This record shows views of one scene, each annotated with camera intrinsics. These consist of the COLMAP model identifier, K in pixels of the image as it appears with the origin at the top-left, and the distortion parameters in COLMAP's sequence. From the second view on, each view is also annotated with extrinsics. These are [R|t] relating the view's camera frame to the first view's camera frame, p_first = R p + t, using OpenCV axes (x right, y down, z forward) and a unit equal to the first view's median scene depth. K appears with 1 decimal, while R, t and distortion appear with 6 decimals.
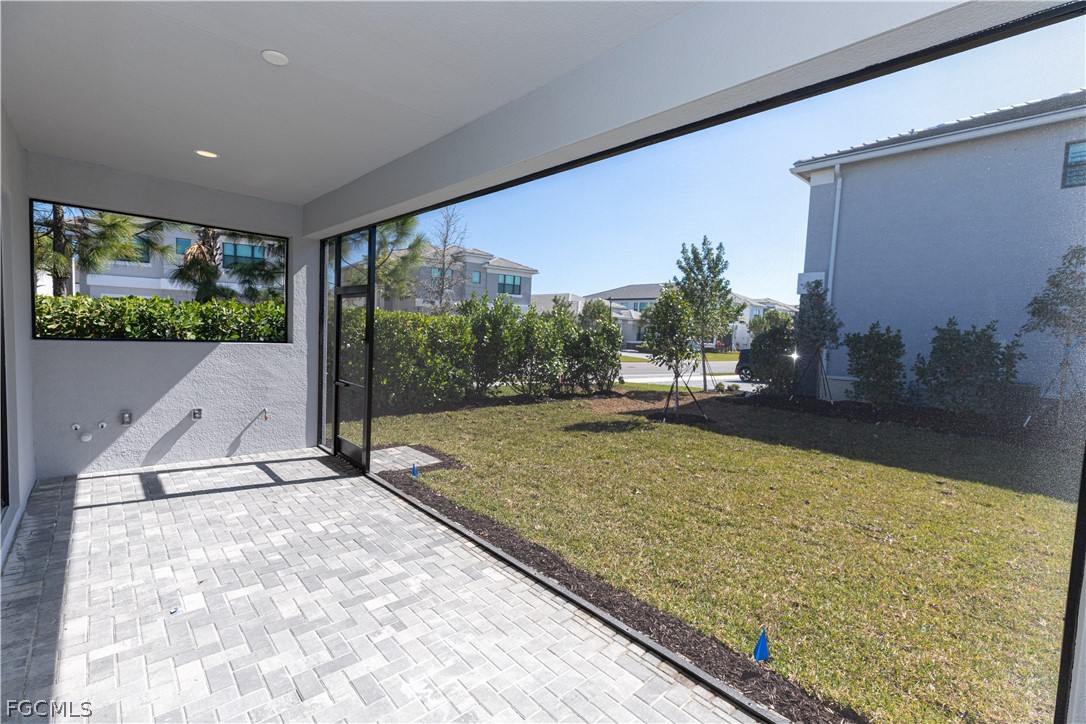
lens RADIAL K [[484.0, 0, 543.0], [0, 484.0, 362.0], [0, 0, 1]] dist [0.000392, 0.000170]
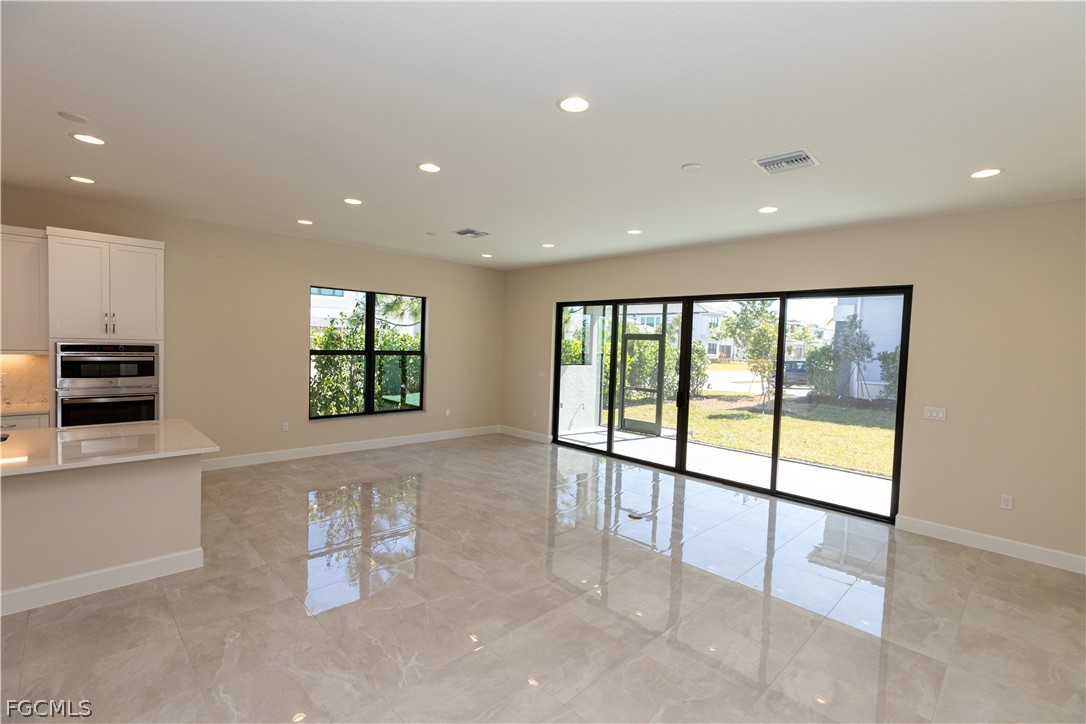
lens RADIAL K [[484.0, 0, 543.0], [0, 484.0, 362.0], [0, 0, 1]] dist [0.000392, 0.000170]
pose [[0.999230, -0.009700, 0.038018, -0.422732], [0.010575, 0.999683, -0.022866, -0.006251], [-0.037784, 0.023251, 0.999015, -0.396720]]
